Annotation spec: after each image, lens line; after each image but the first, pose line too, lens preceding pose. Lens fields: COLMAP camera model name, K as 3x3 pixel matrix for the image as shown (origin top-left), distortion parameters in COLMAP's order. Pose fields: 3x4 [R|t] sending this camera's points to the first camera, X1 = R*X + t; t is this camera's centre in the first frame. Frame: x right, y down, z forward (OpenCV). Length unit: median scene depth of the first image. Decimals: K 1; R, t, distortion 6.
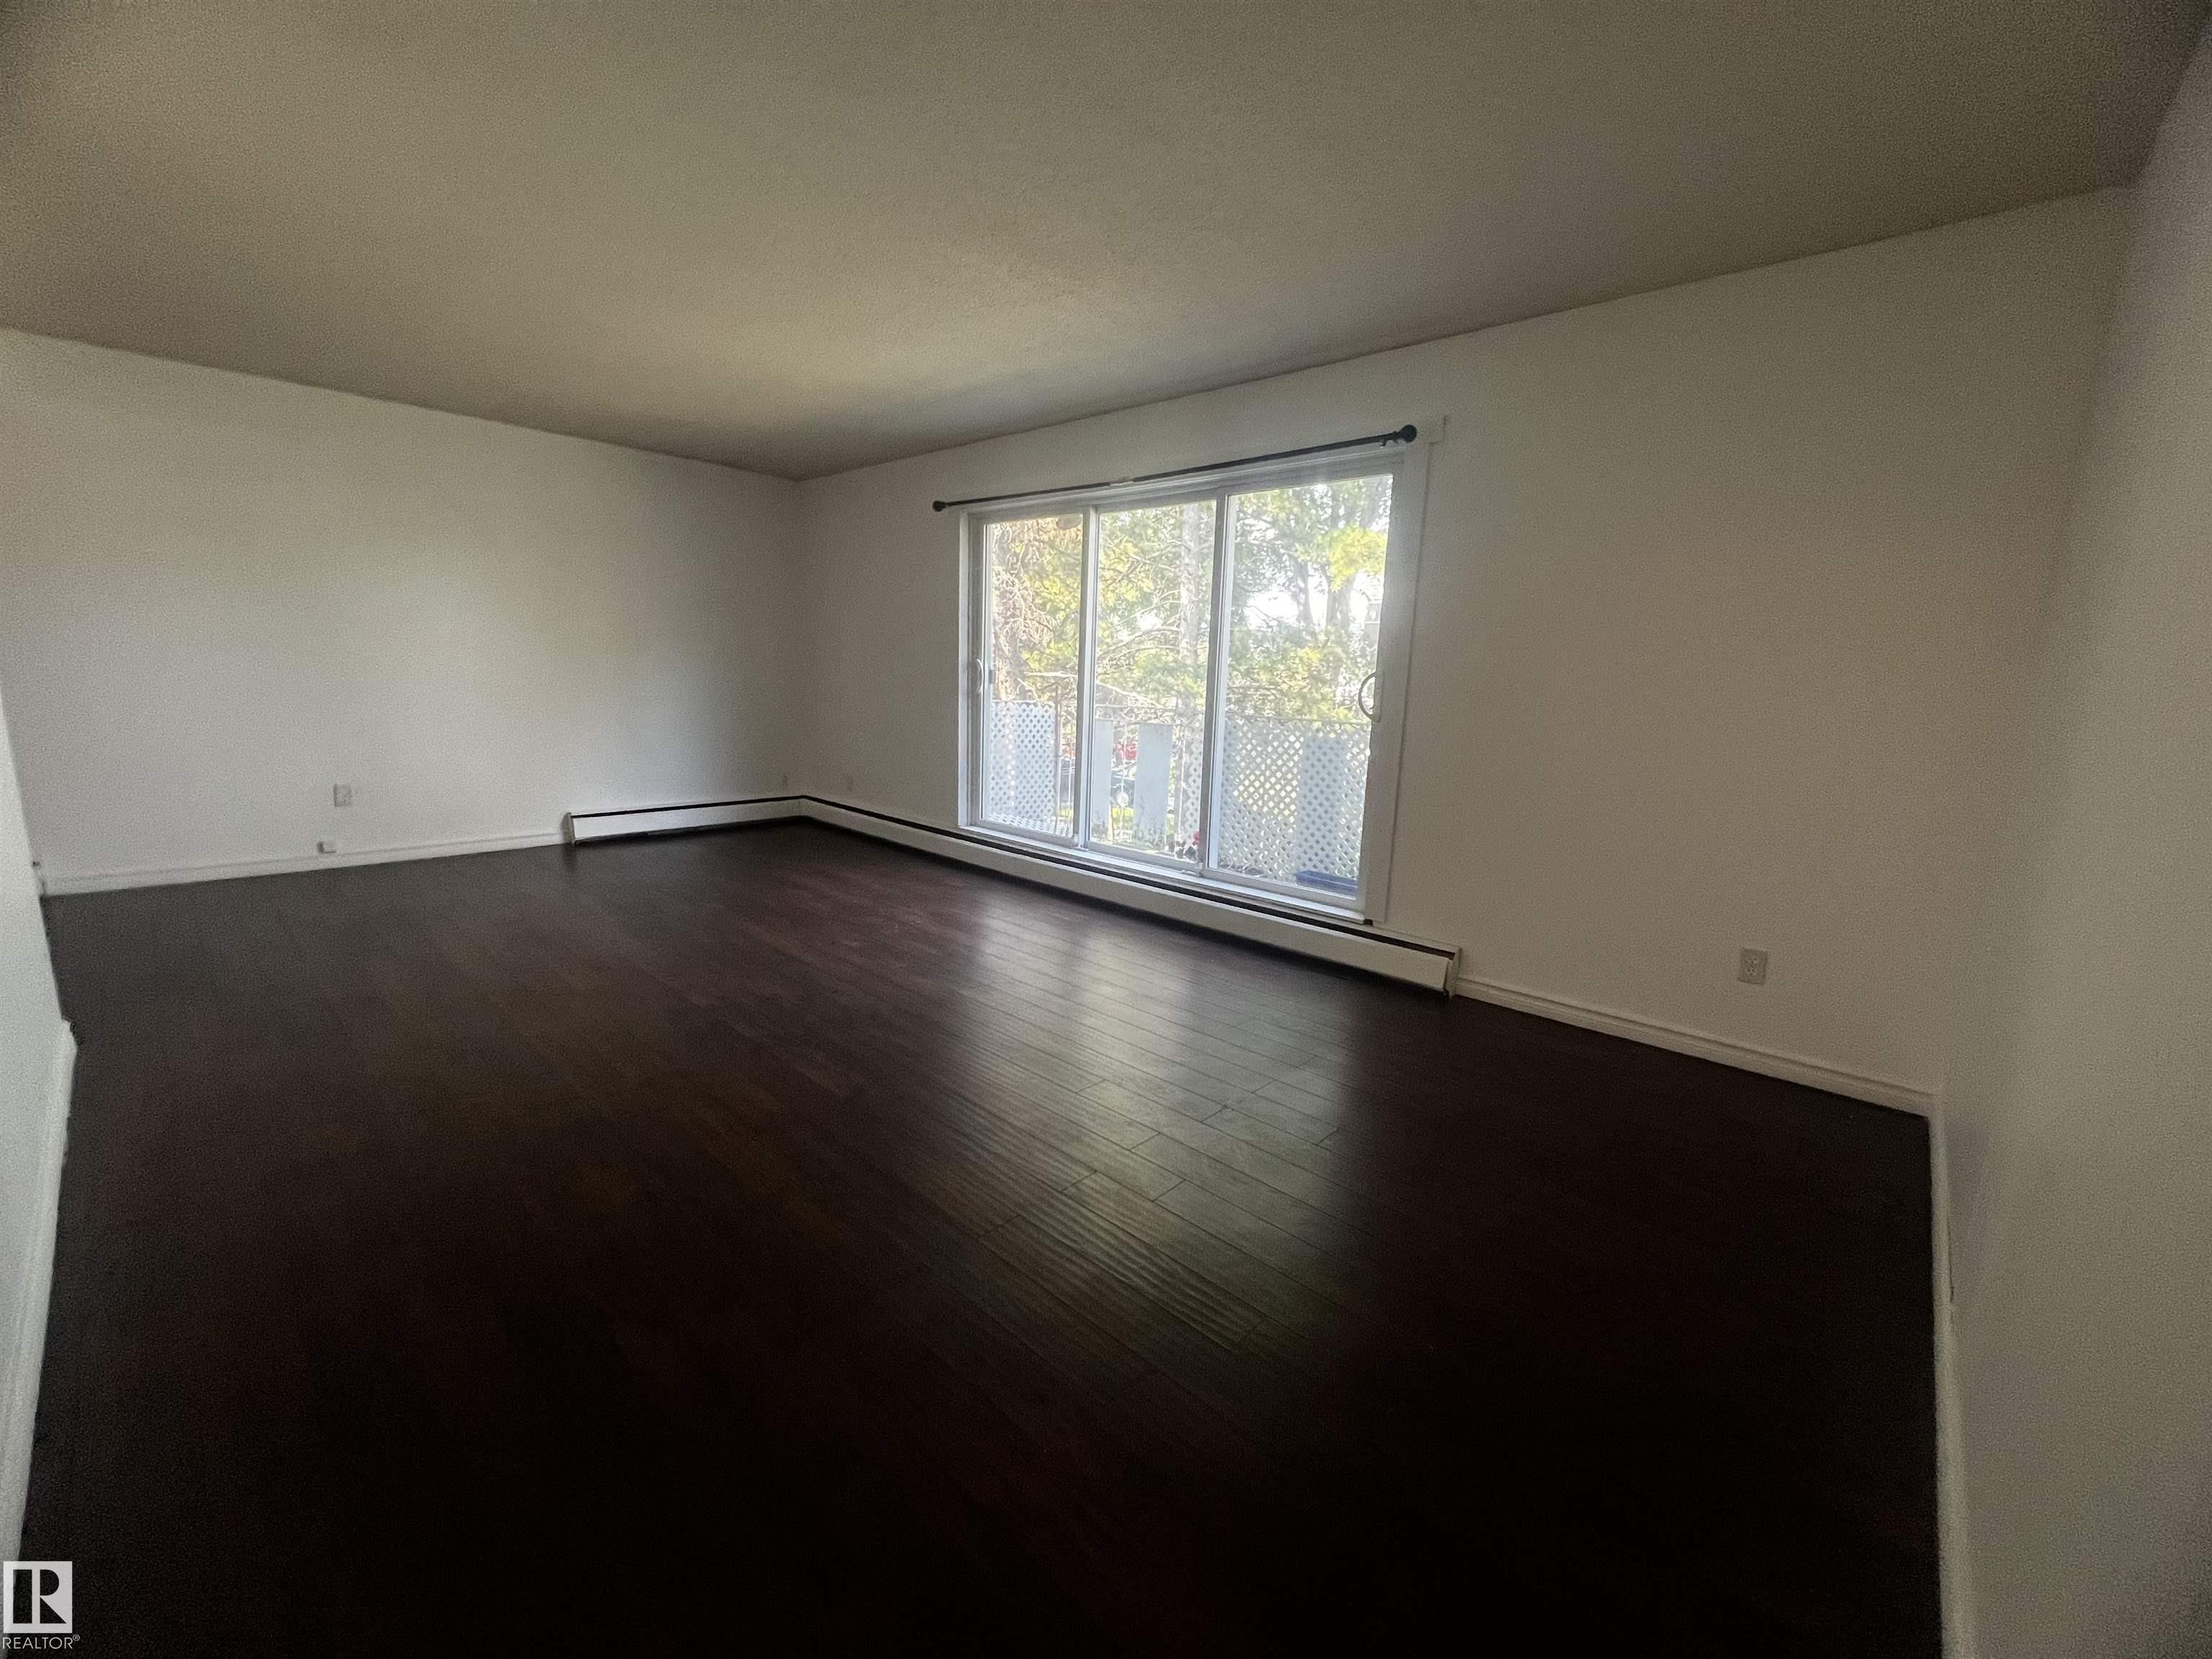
lens RADIAL K [[883.8, 0, 1108.6], [0, 883.8, 831.9], [0, 0, 1]] dist [-0.002104, -0.000057]
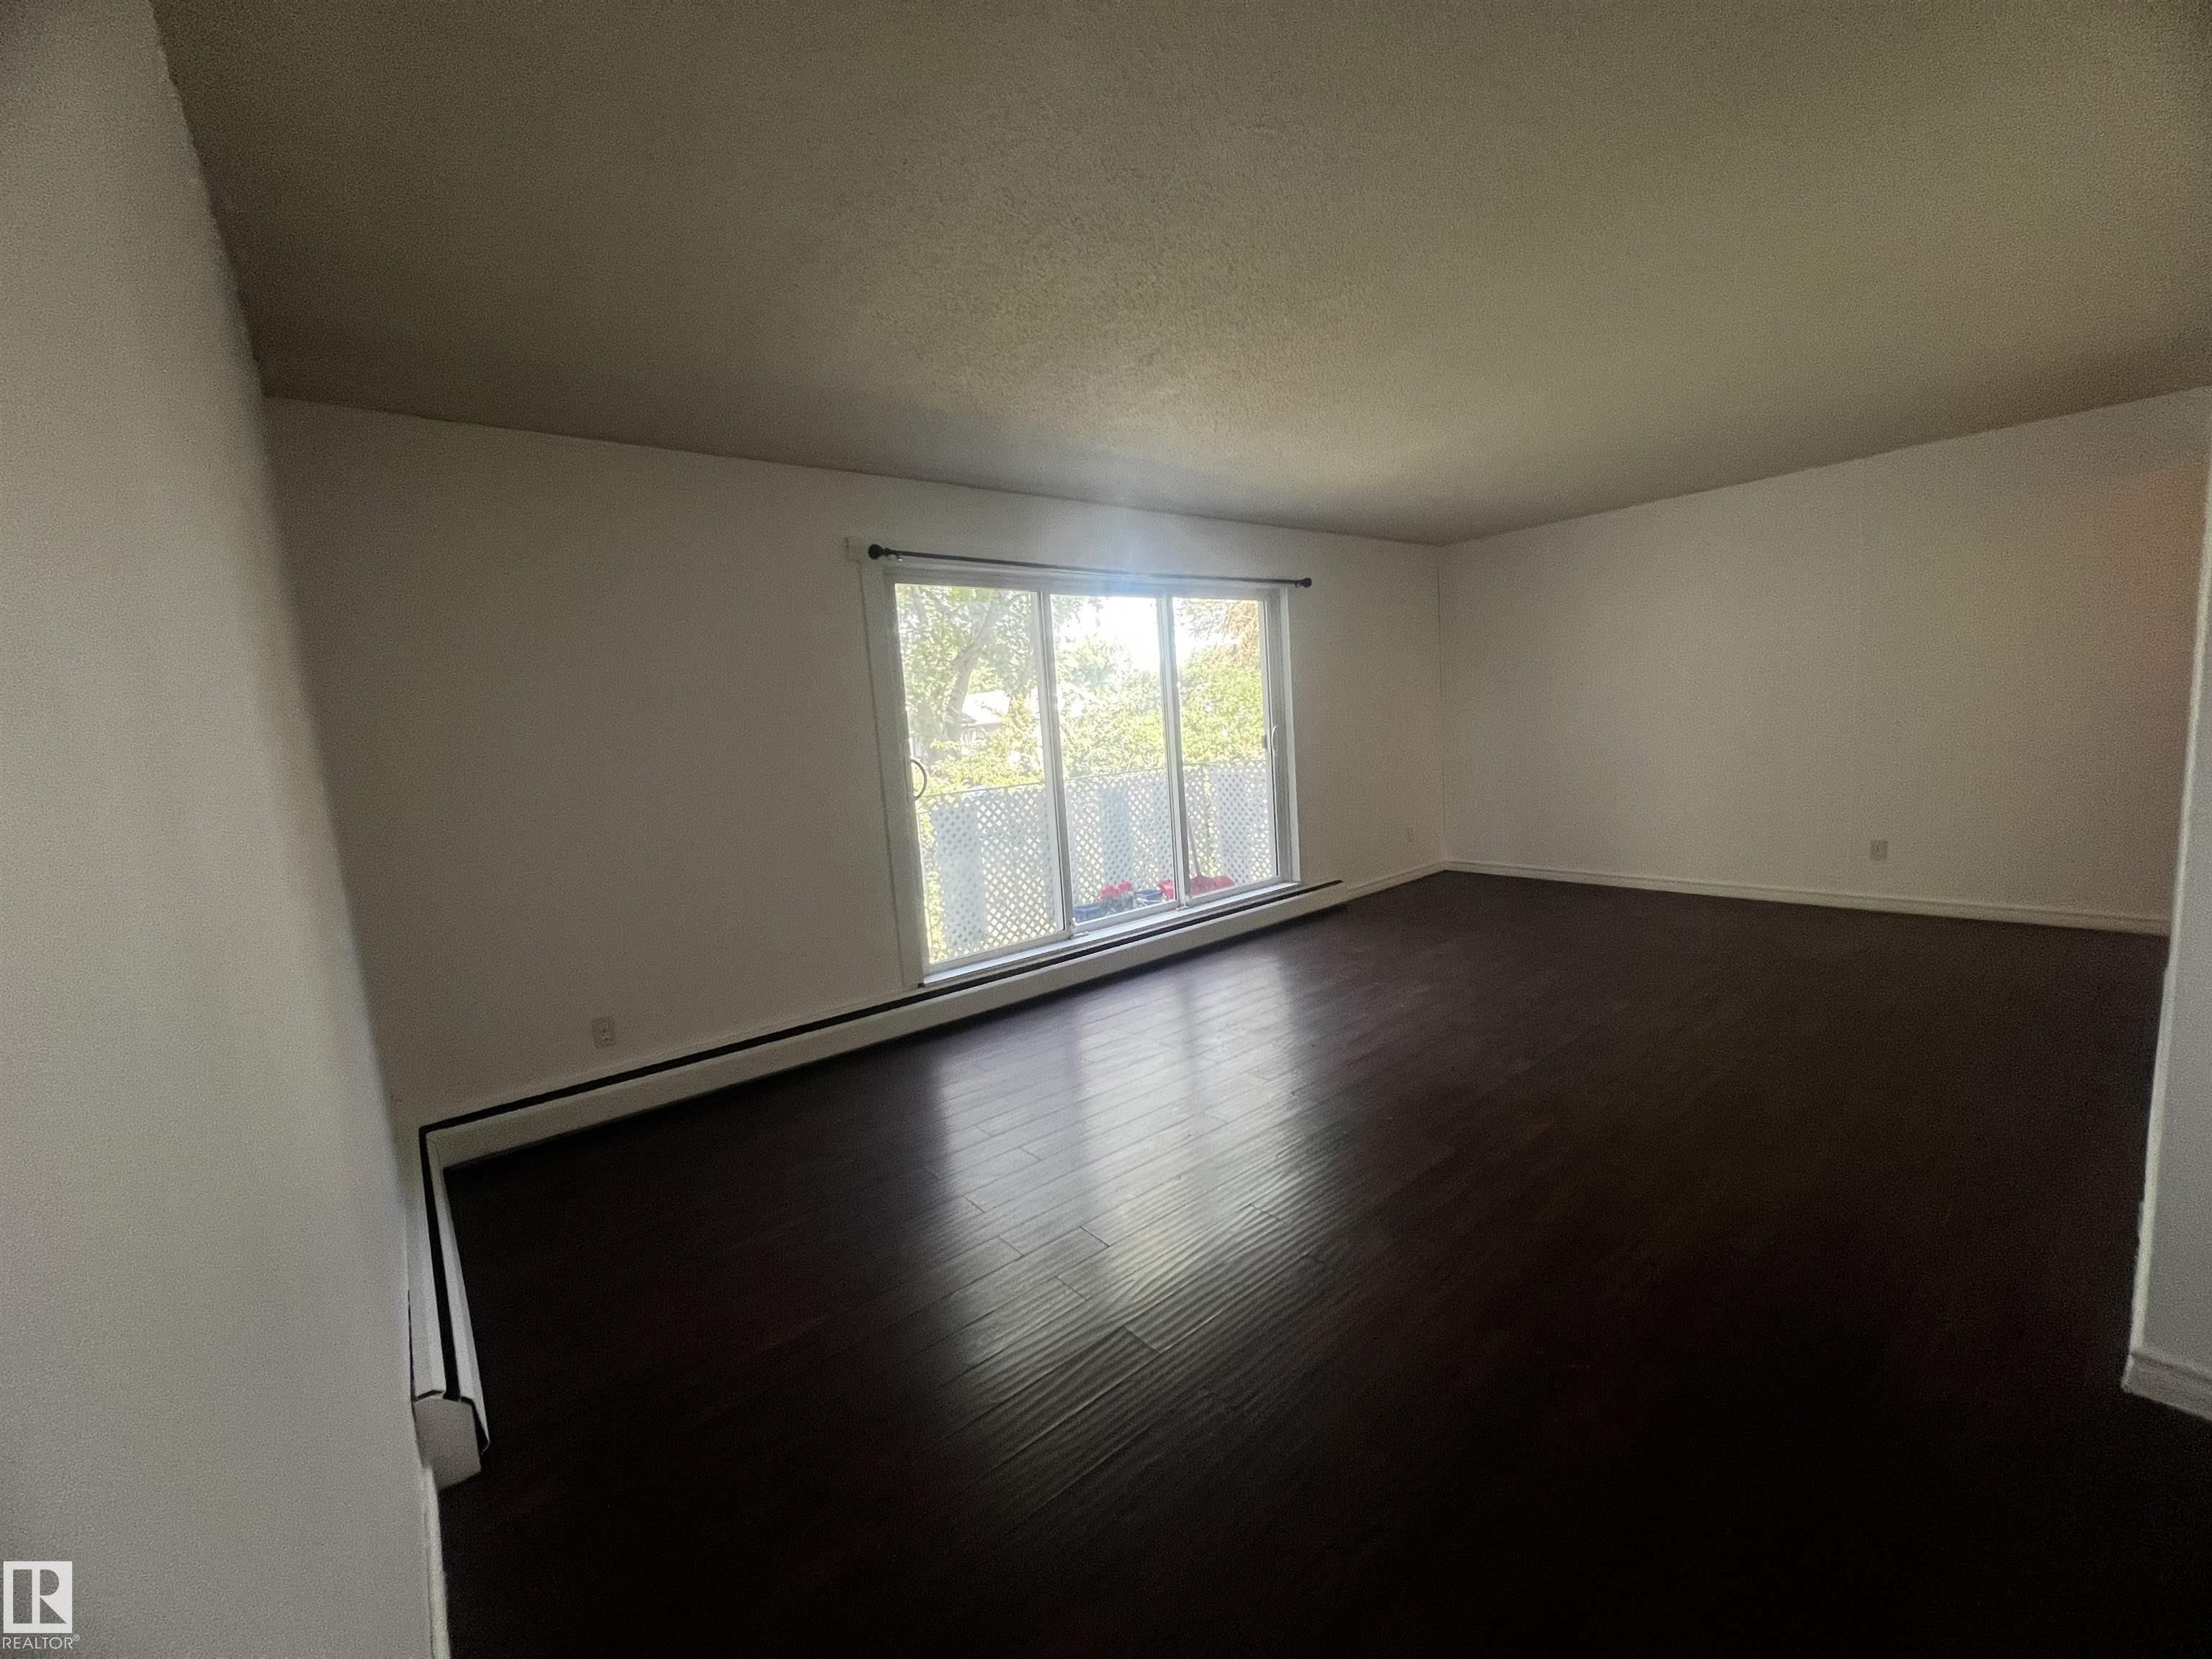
lens RADIAL K [[883.8, 0, 1108.6], [0, 883.8, 831.9], [0, 0, 1]] dist [-0.002104, -0.000057]
pose [[0.133692, -0.175565, 0.975348, -1.159330], [0.245901, 0.959281, 0.138967, -0.262441], [-0.960031, 0.221260, 0.171420, 0.957078]]
